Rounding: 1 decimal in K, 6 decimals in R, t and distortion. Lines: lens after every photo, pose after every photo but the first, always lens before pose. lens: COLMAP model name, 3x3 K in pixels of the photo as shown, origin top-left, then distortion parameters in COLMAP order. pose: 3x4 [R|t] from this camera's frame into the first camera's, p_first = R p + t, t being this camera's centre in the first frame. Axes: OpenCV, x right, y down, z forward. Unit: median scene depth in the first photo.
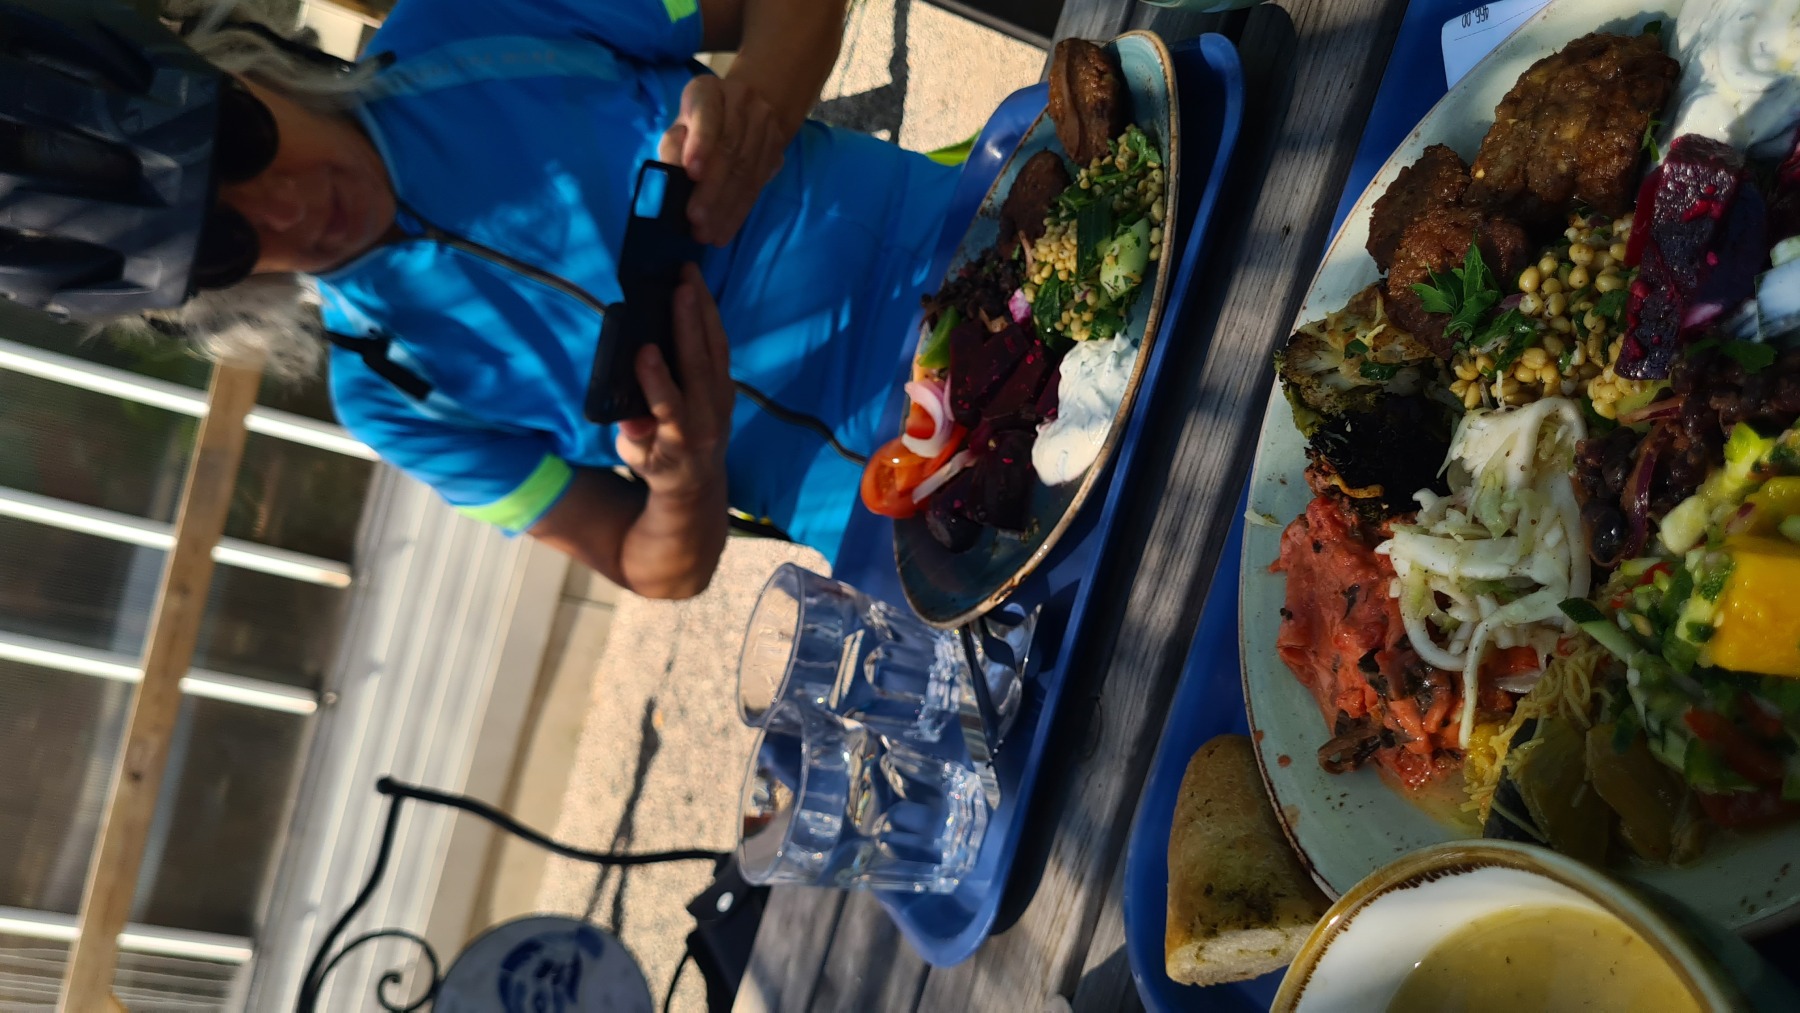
lens RADIAL K [[1299.0, 0, 901.2], [0, 1299.0, 580.6], [0, 0, 1]] dist [-0.005290, -0.001512]
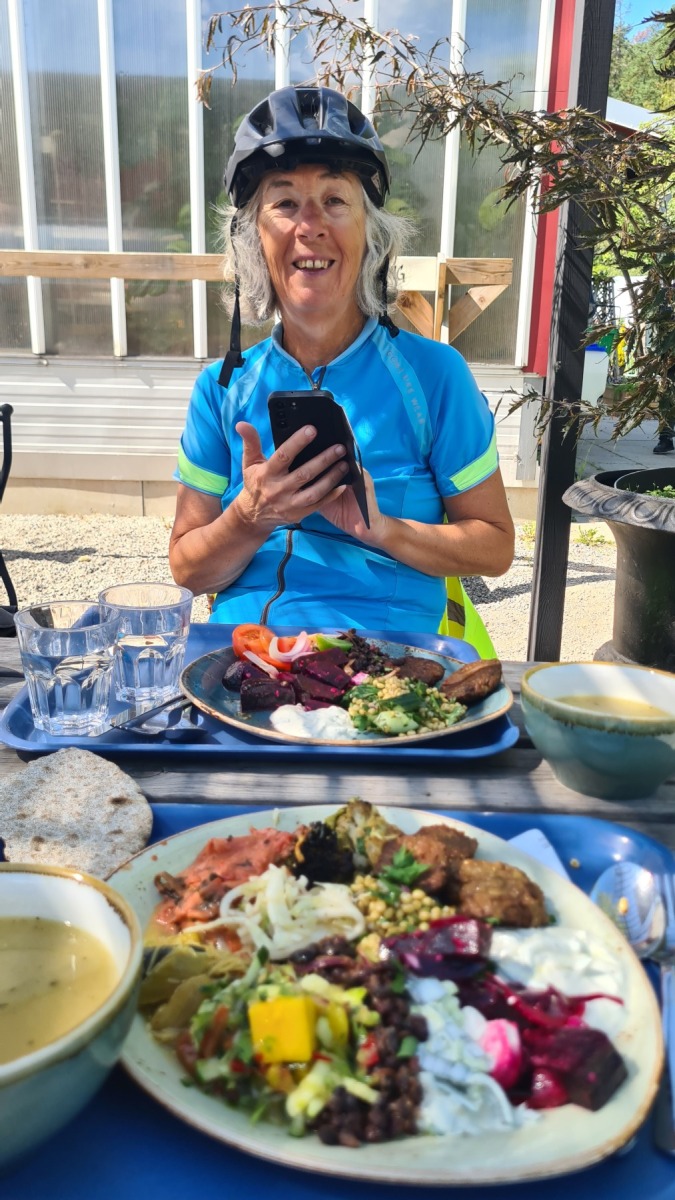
lens RADIAL K [[866.0, 0, 337.5], [0, 866.0, 600.0], [0, 0, 1]] dist [-0.005290, -0.001512]
pose [[0.276438, 0.958510, -0.069578, 0.067063], [-0.950913, 0.262331, -0.164156, -0.006521], [-0.139093, 0.111541, 0.983978, -0.249930]]
